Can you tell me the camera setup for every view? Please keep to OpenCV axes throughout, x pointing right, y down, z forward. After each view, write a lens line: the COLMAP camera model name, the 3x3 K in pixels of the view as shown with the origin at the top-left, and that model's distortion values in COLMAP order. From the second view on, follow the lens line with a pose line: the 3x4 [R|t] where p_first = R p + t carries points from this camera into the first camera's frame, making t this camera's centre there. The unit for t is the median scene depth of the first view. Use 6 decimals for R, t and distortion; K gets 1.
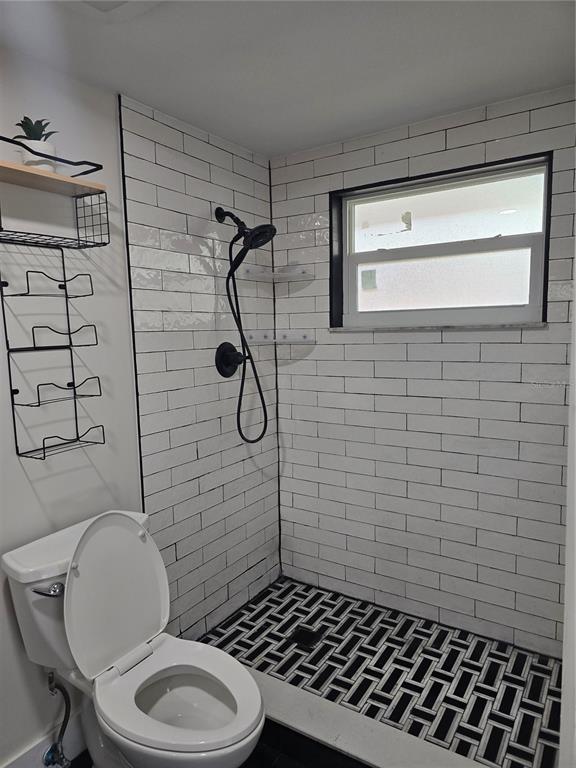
lens RADIAL K [[518.0, 0, 293.3], [0, 518.0, 385.6], [0, 0, 1]] dist [0.041132, -0.033353]
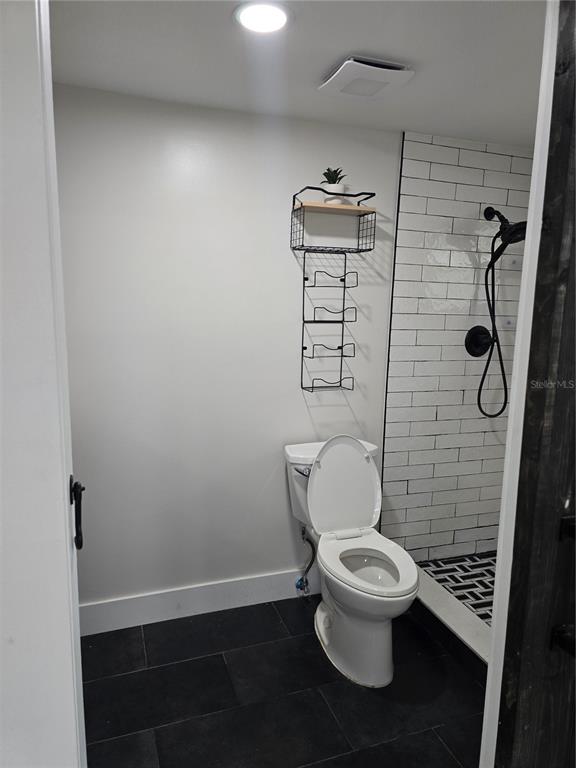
lens RADIAL K [[518.0, 0, 281.6], [0, 518.0, 403.3], [0, 0, 1]] dist [0.041132, -0.033353]
pose [[0.775515, 0.154439, -0.612149, 0.345003], [-0.112417, 0.987903, 0.106819, 0.014591], [0.621240, -0.014024, 0.783495, -0.236676]]
